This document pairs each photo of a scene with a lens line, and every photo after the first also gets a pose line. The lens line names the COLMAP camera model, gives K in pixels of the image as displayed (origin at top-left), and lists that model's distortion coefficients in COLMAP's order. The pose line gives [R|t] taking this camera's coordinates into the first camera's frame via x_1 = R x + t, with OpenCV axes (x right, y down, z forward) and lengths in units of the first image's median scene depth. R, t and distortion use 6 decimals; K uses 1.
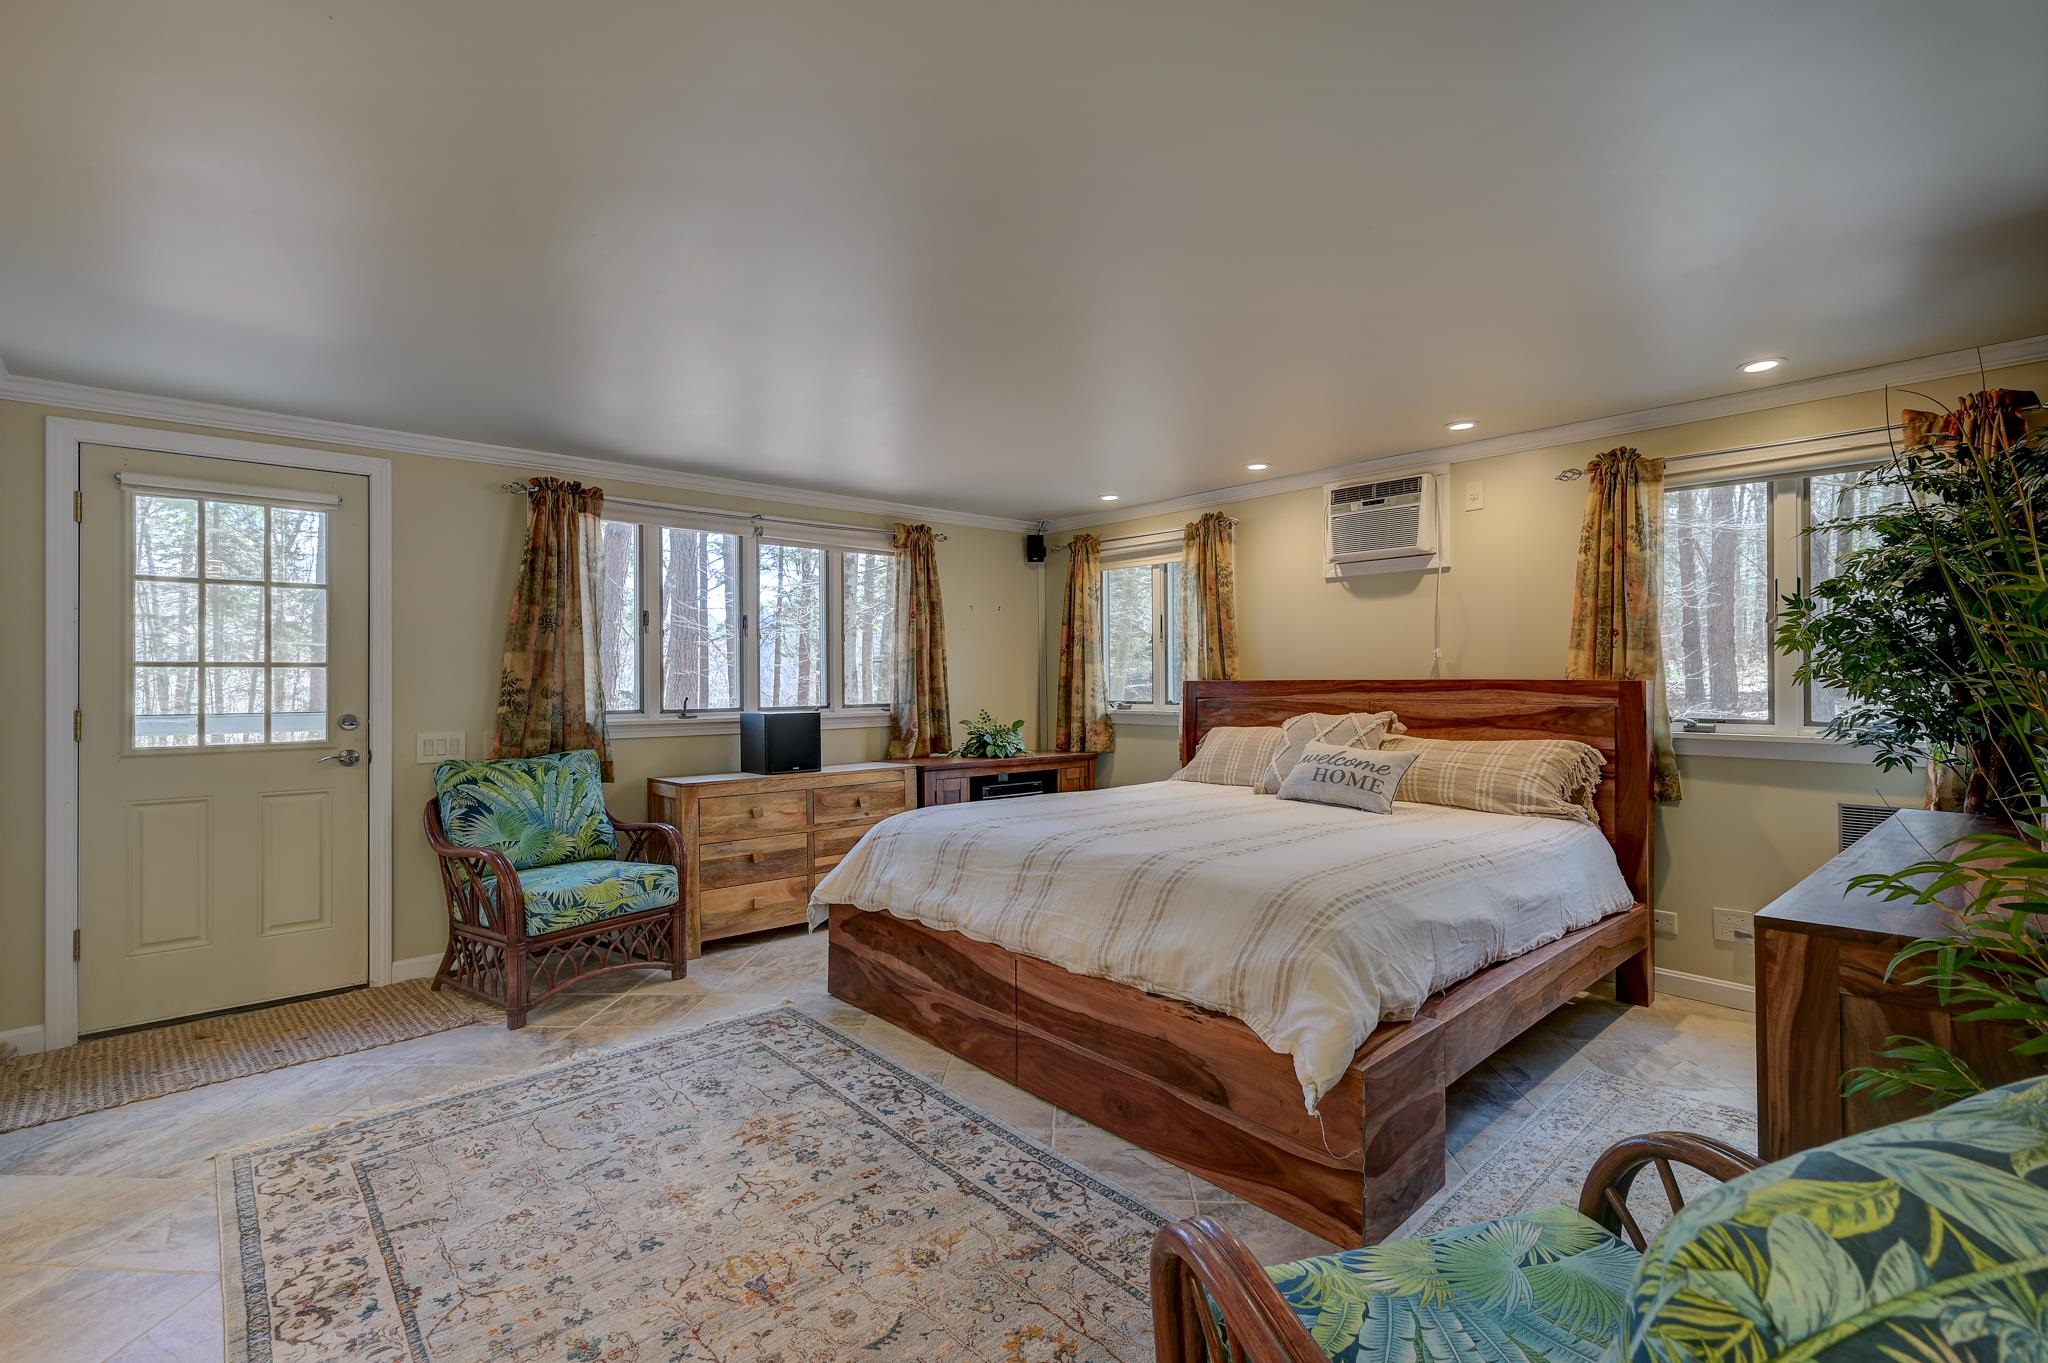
lens RADIAL K [[906.7, 0, 1020.1], [0, 906.7, 680.2], [0, 0, 1]] dist [-0.000885, 0.000163]
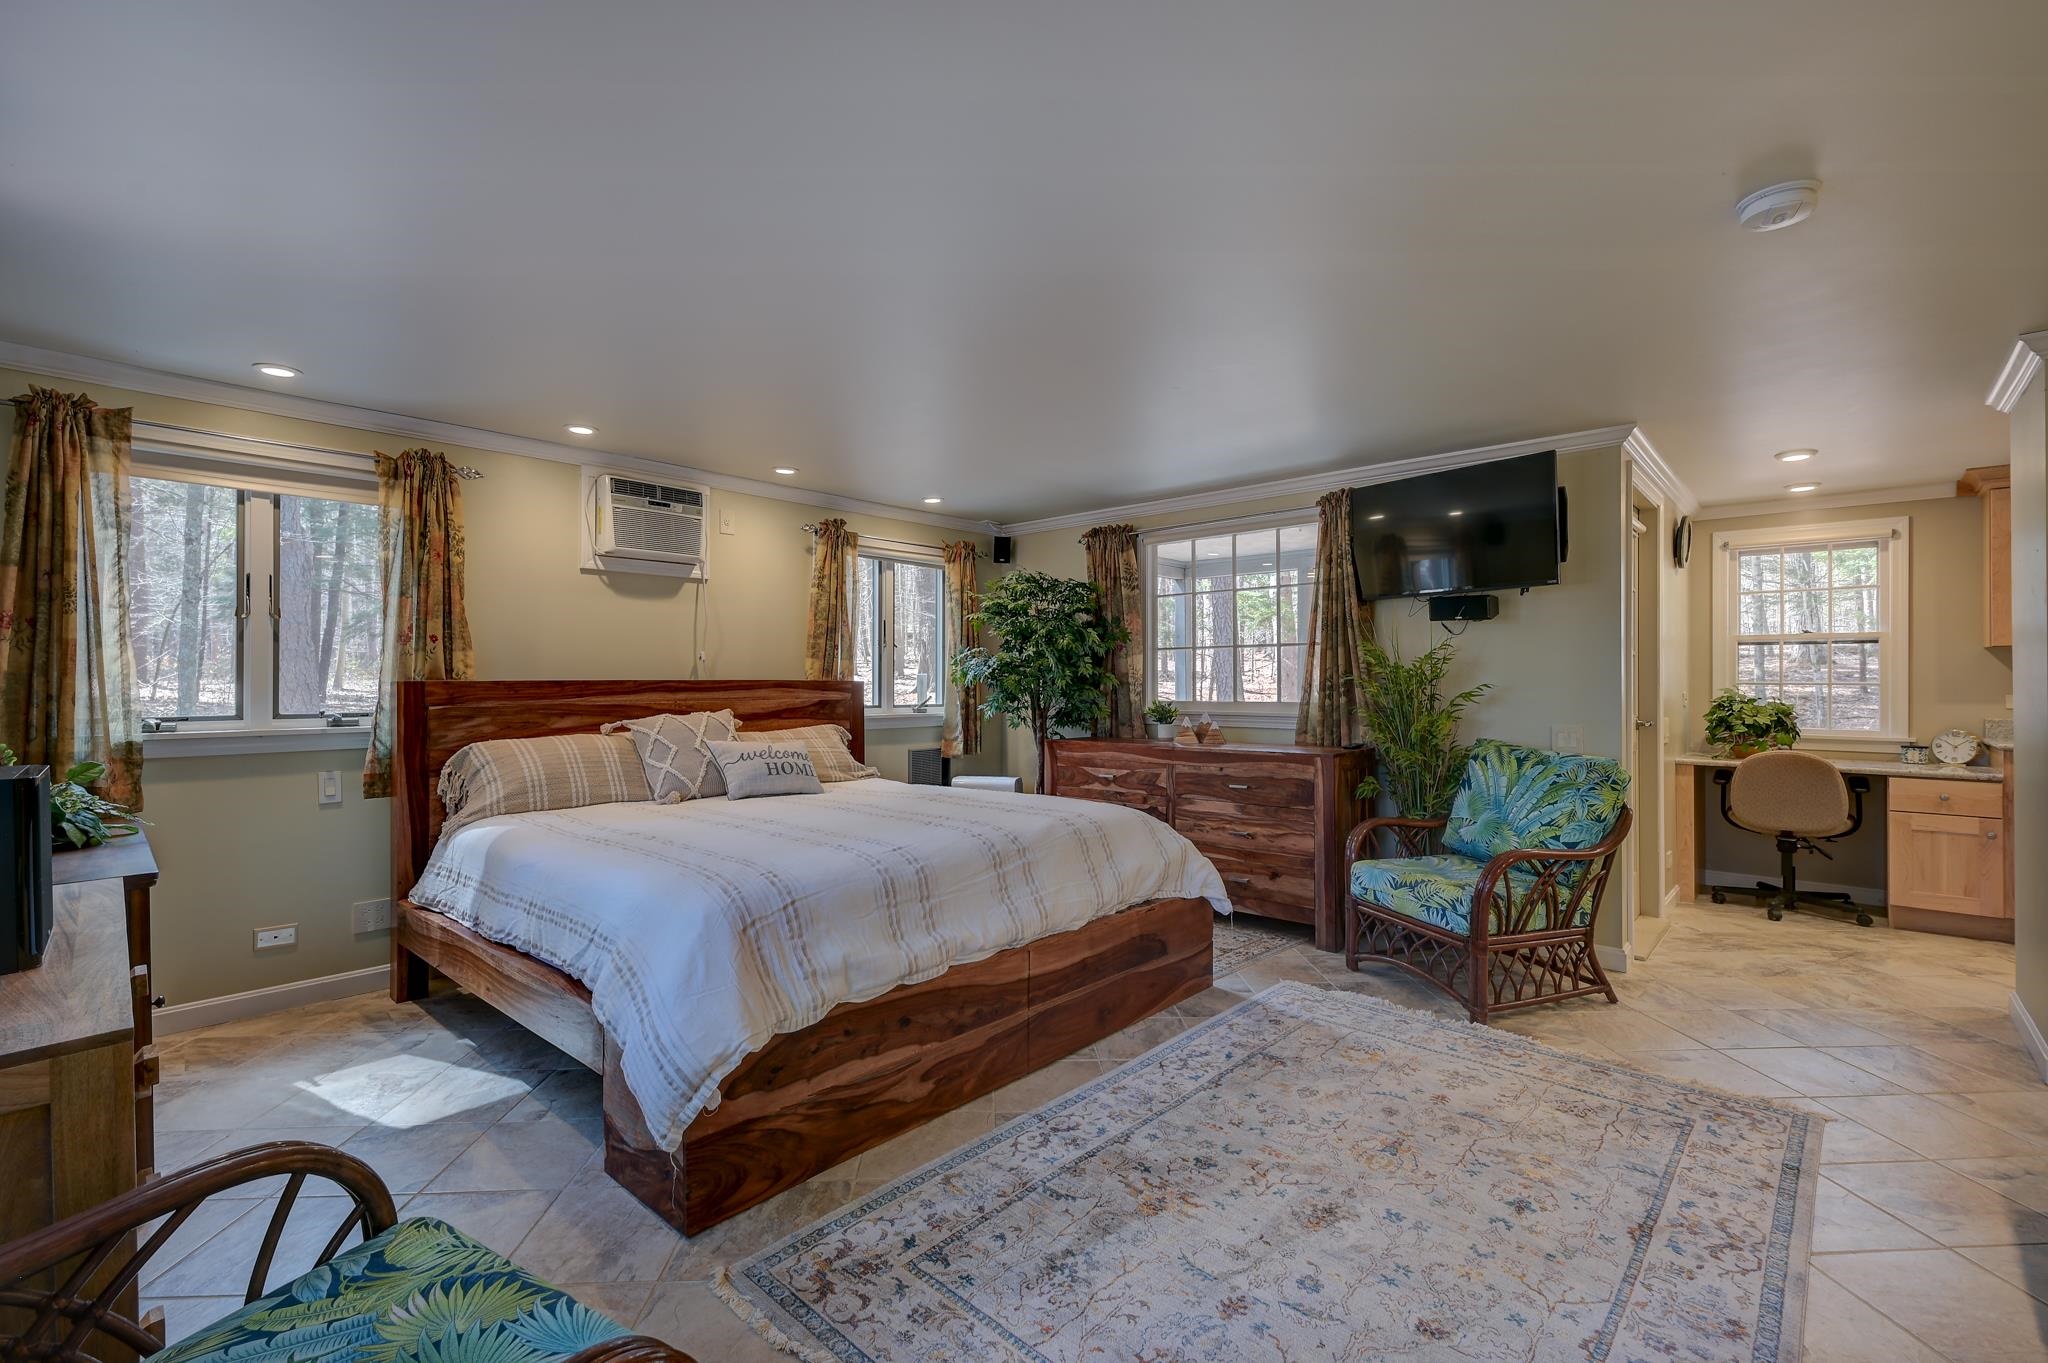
lens RADIAL K [[885.6, 0, 1022.6], [0, 885.6, 686.7], [0, 0, 1]] dist [-0.001075, -0.000056]
pose [[-0.083836, -0.003816, 0.996472, -0.884623], [0.001246, 0.999991, 0.003934, 0.004873], [-0.996479, 0.001571, -0.083831, 0.964052]]
